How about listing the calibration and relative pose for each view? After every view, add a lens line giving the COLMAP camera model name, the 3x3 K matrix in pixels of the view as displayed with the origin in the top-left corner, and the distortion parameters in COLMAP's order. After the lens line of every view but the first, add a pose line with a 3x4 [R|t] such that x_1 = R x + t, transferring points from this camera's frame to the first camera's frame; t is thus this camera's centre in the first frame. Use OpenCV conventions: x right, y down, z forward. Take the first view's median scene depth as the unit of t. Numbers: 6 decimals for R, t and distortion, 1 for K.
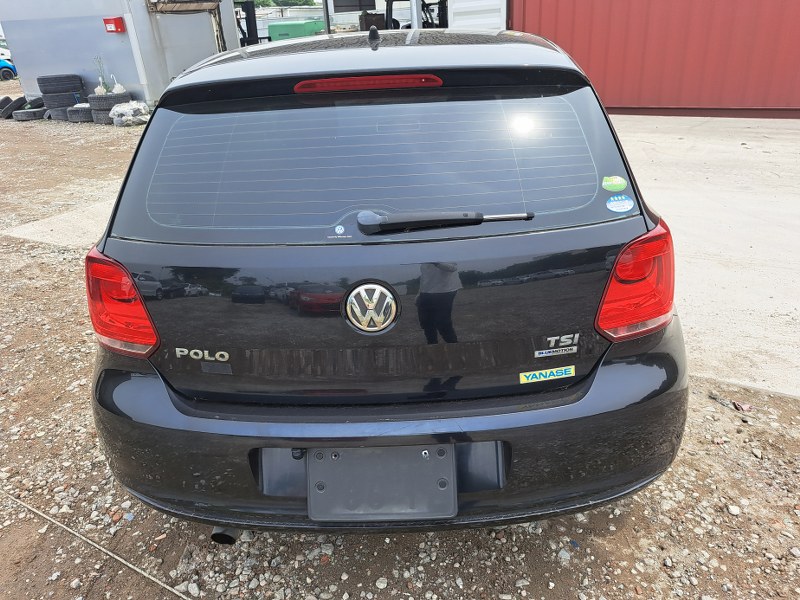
lens RADIAL K [[575.0, 0, 400.0], [0, 575.0, 300.0], [0, 0, 1]] dist [0.048253, -0.036961]
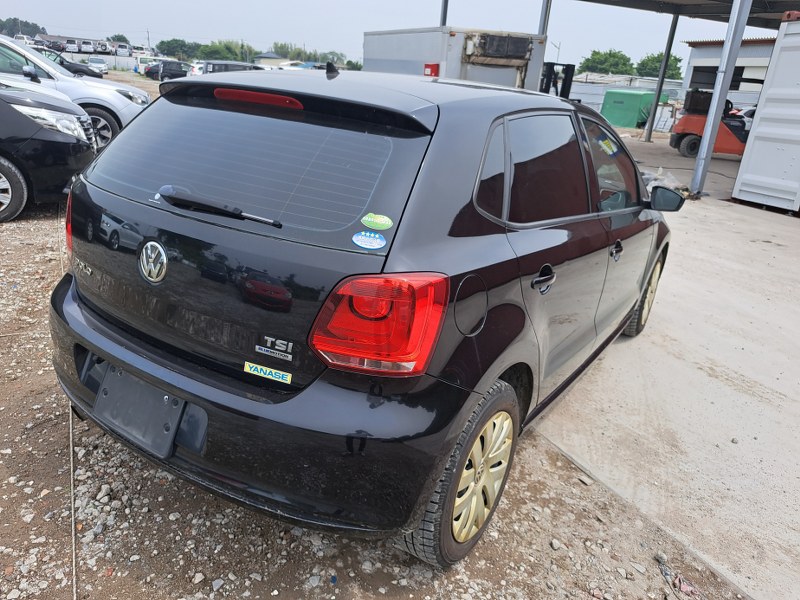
lens RADIAL K [[575.4, 0, 381.6], [0, 575.4, 300.6], [0, 0, 1]] dist [0.022899, -0.010233]
pose [[0.832195, 0.305353, -0.462830, 0.735367], [-0.343794, 0.939044, 0.001375, -0.059603], [0.435037, 0.157974, 0.886446, 0.096452]]
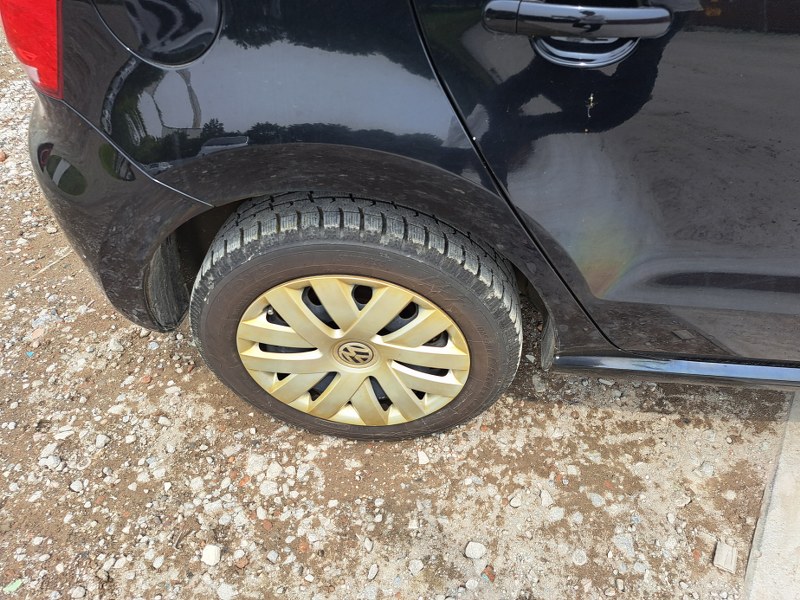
lens RADIAL K [[583.0, 0, 420.5], [0, 583.0, 280.2], [0, 0, 1]] dist [0.052513, -0.052194]
pose [[-0.034622, 0.746414, -0.664580, 0.857911], [-0.371980, 0.607577, 0.701770, -0.357292], [0.927595, 0.271507, 0.256616, 1.097610]]
